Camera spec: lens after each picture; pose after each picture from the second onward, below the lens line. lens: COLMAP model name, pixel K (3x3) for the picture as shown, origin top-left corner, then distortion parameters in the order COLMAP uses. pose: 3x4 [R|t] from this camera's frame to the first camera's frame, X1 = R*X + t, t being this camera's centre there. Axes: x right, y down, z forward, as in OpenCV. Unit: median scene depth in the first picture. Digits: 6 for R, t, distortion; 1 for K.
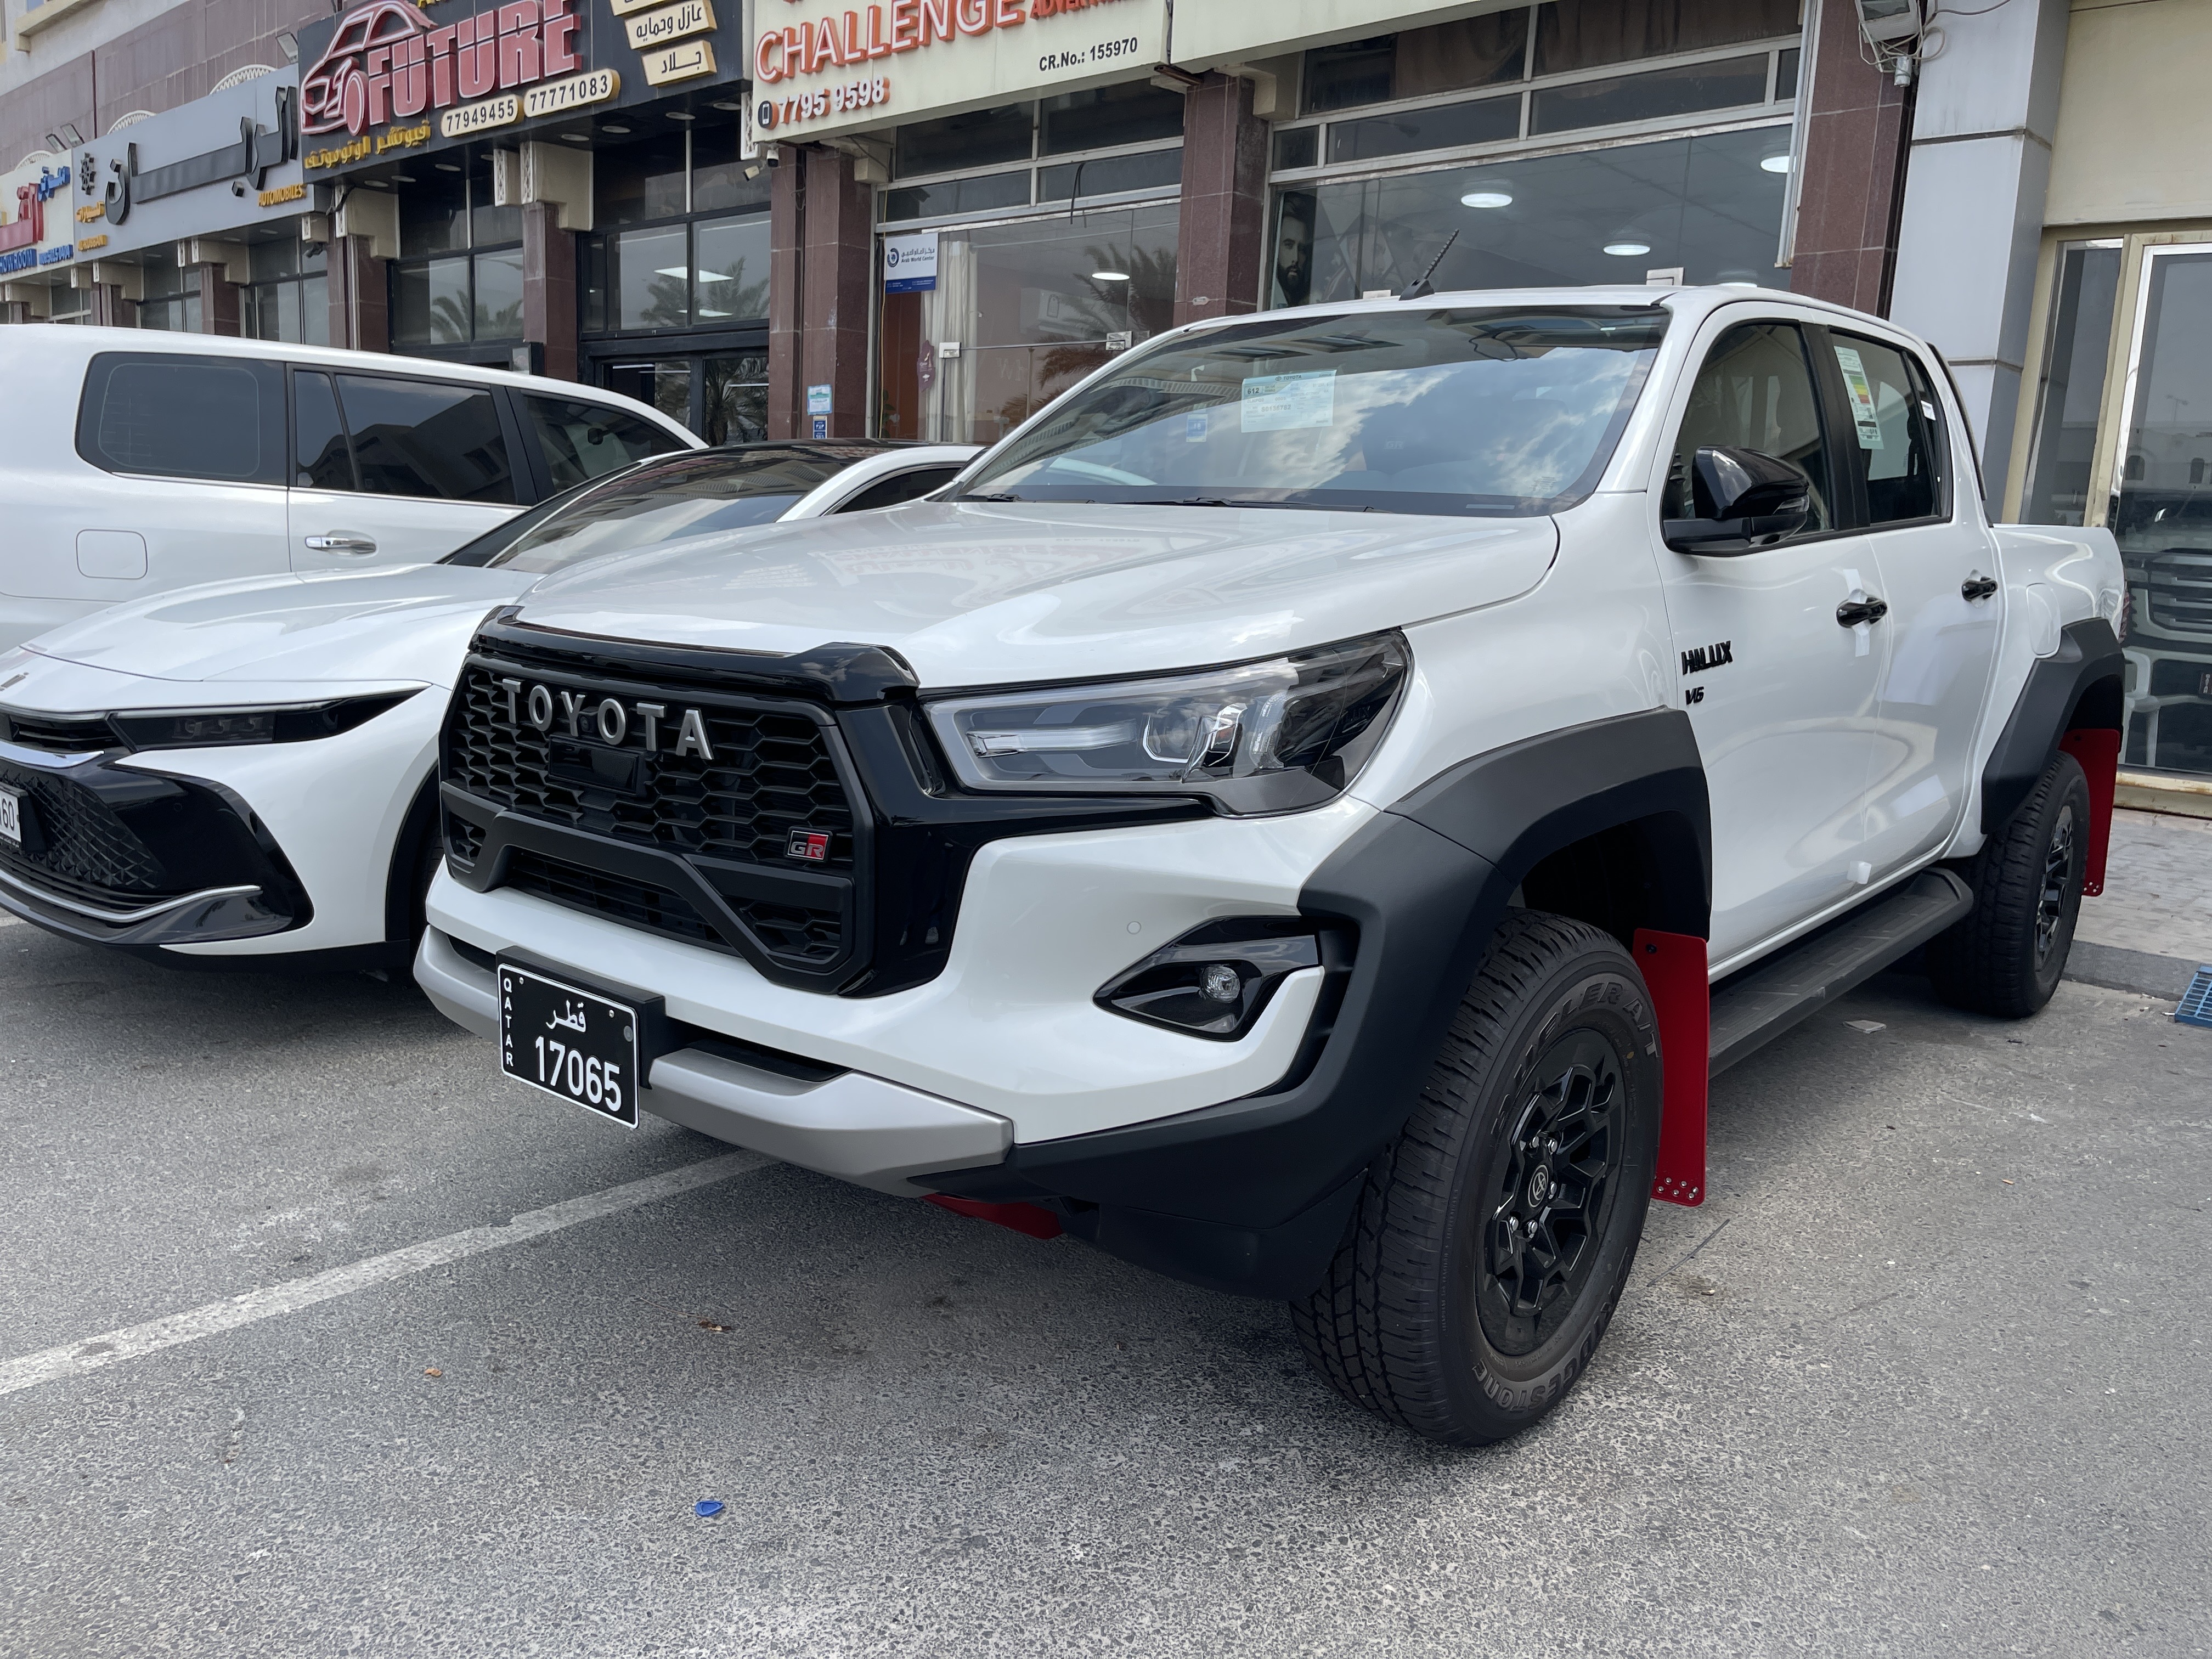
lens RADIAL K [[1685.1, 0, 1112.1], [0, 1685.1, 836.8], [0, 0, 1]] dist [0.046041, -0.058786]
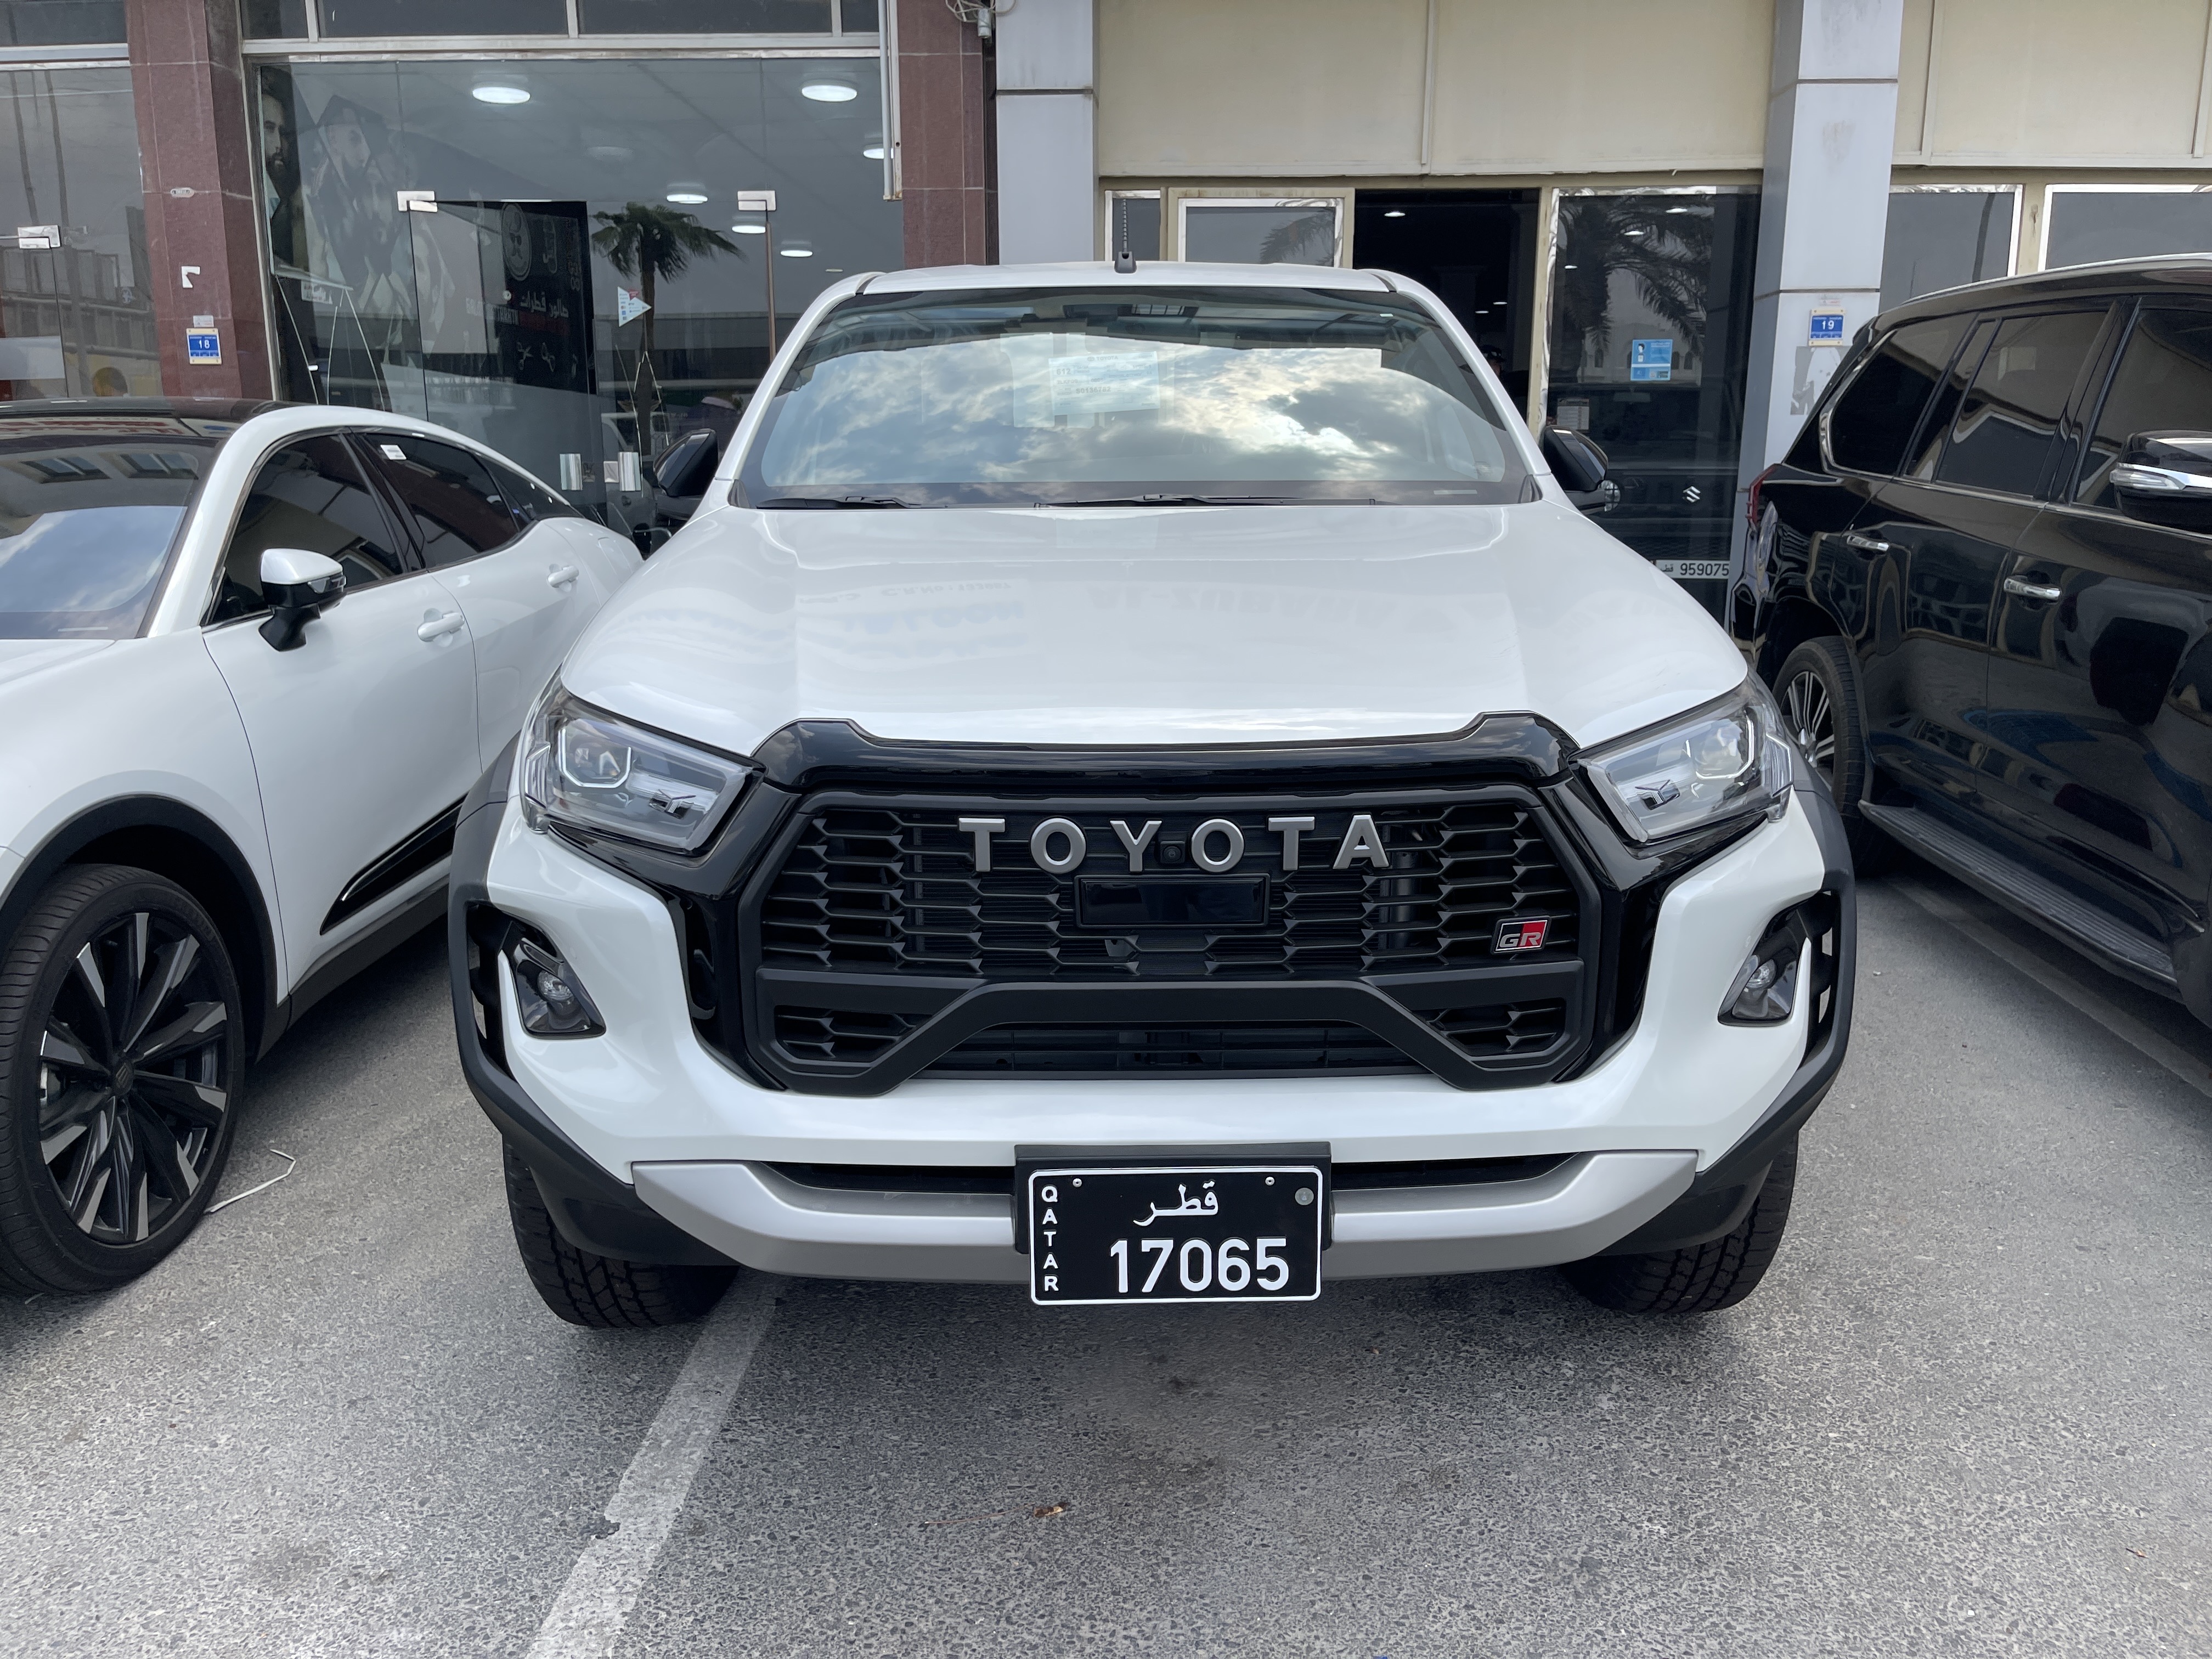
lens RADIAL K [[1685.1, 0, 1105.9], [0, 1685.1, 819.2], [0, 0, 1]] dist [0.046041, -0.058786]
pose [[0.754759, -0.187390, 0.628668, -0.820506], [0.153749, 0.982171, 0.108175, -0.171555], [-0.637730, 0.015011, 0.770113, 0.375480]]
